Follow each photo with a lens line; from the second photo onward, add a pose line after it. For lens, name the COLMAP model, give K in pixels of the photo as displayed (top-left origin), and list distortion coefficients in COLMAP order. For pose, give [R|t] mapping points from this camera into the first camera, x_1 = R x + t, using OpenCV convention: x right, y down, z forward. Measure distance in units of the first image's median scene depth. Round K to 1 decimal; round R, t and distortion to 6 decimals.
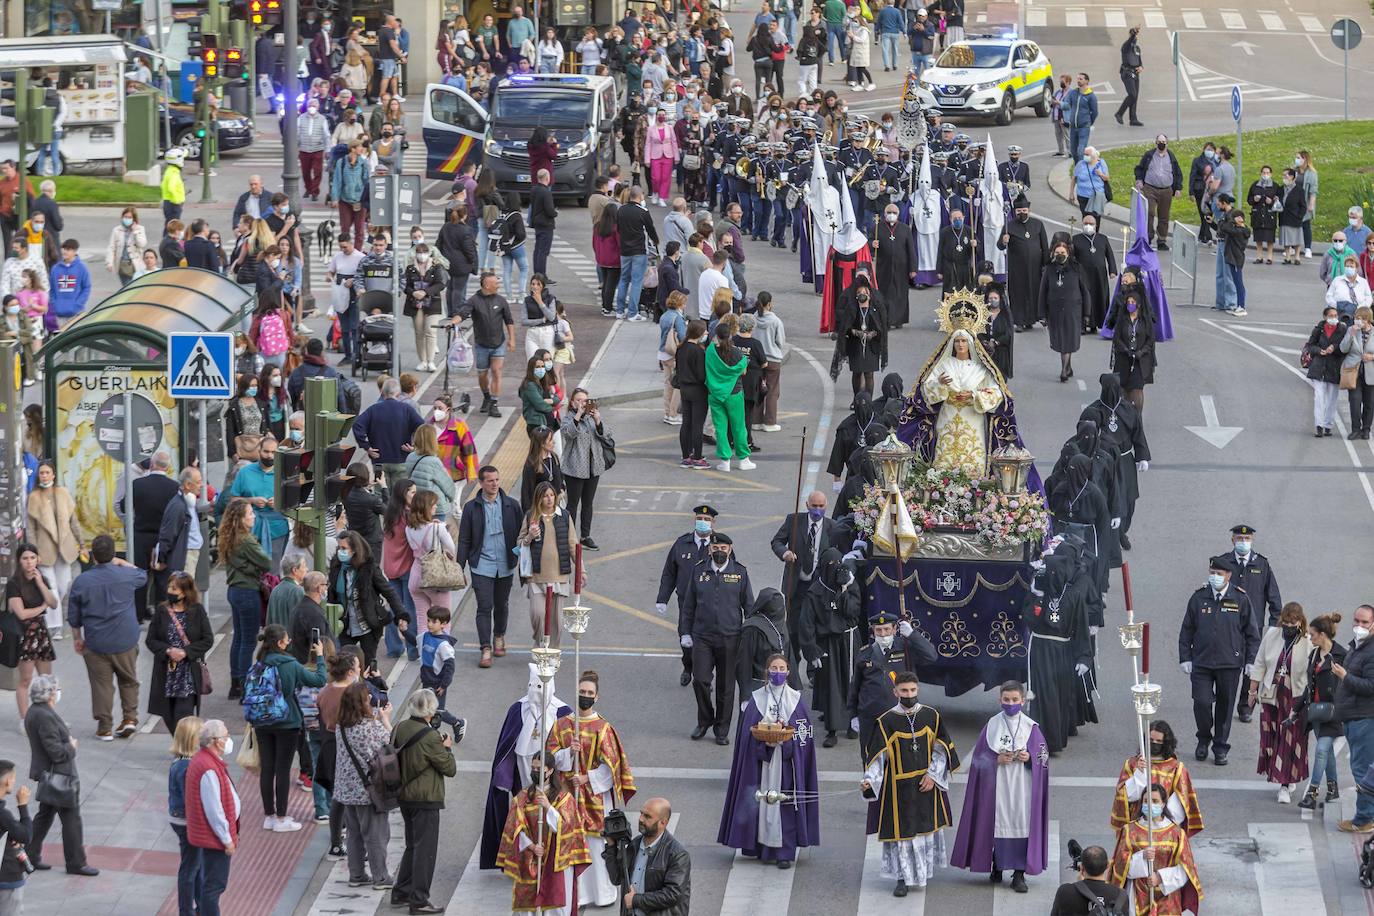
lens RADIAL K [[9627.6, 0, 687.0], [0, 9627.6, 458.0], [0, 0, 1]] dist [-1.325922, -5.924064]
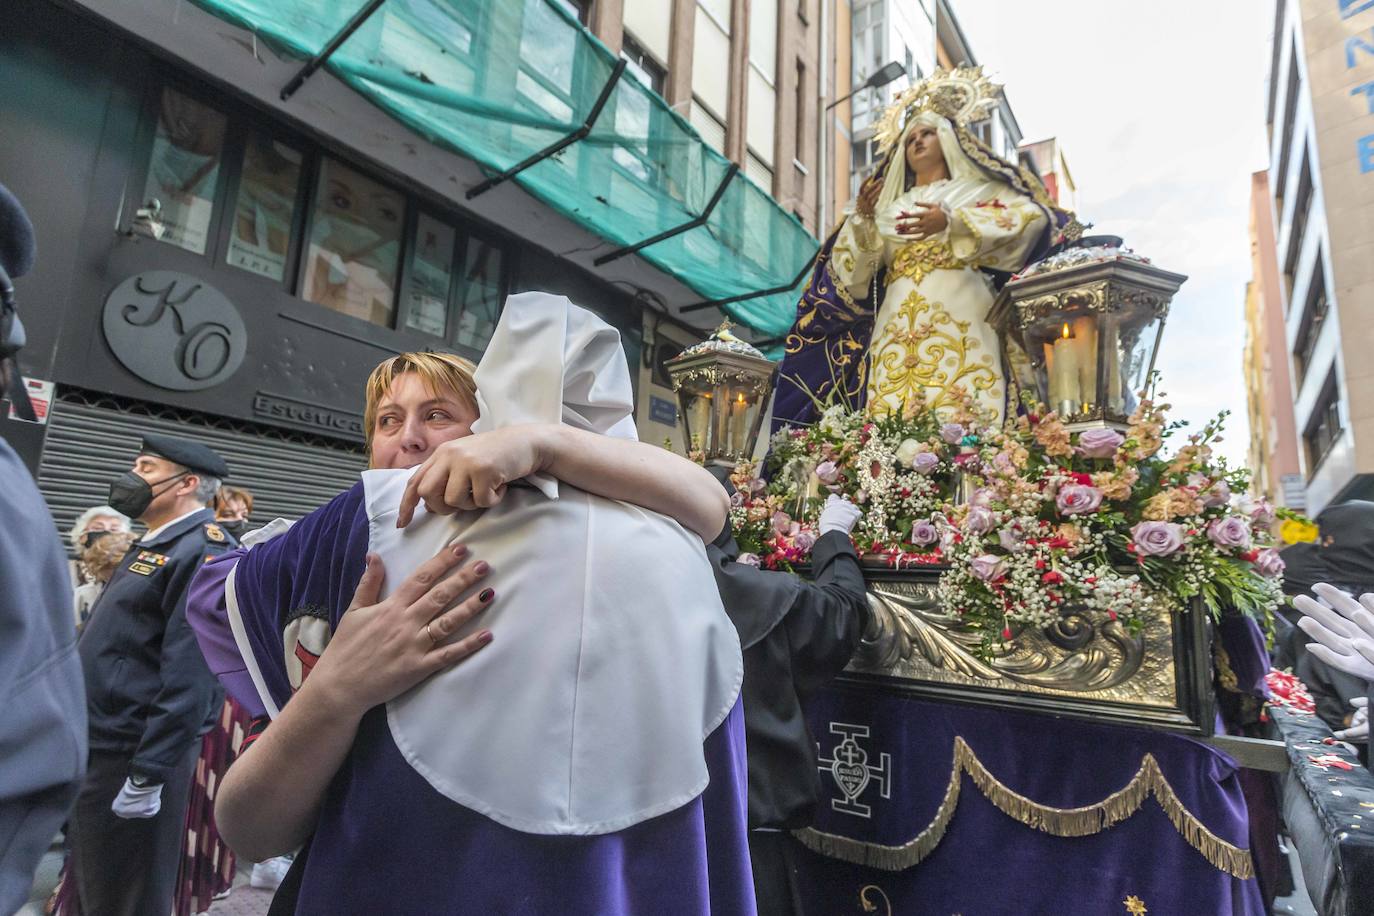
lens RADIAL K [[667.1, 0, 666.2], [0, 667.1, 470.8], [0, 0, 1]] dist [-0.016902, -0.000347]
pose [[0.842428, -0.078265, -0.533095, 0.033545], [-0.090416, 0.954831, -0.283061, 0.010829], [0.531169, 0.286659, 0.797300, 0.978246]]
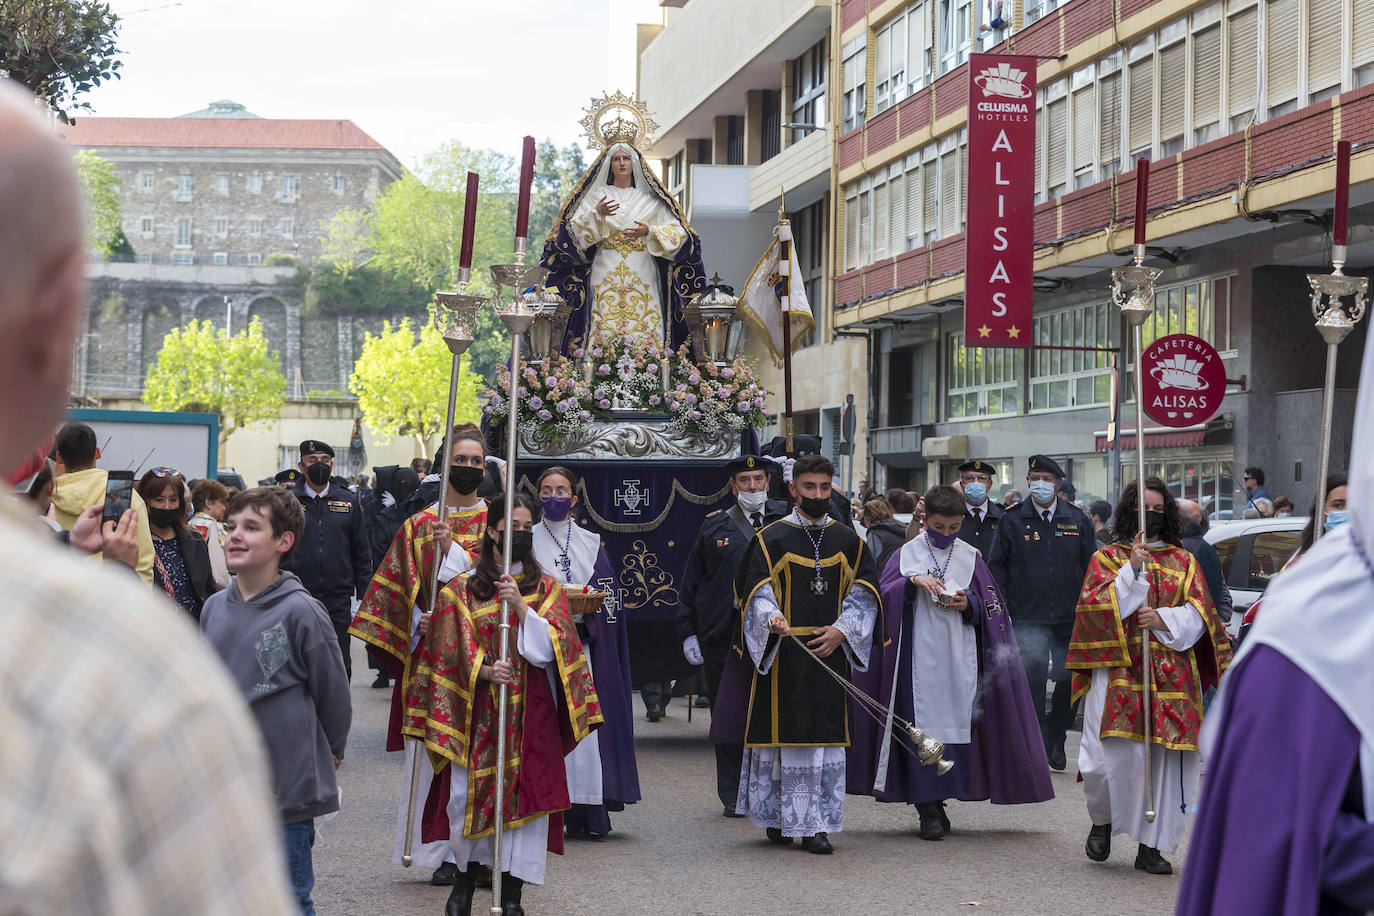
lens RADIAL K [[3295.3, 0, 687.0], [0, 3295.3, 458.0], [0, 0, 1]] dist [0.008320, 0.013808]
pose [[0.973948, -0.016448, 0.226176, -0.021117], [0.049890, 0.988472, -0.142948, 0.043509], [-0.221218, 0.150508, 0.963540, 0.775447]]
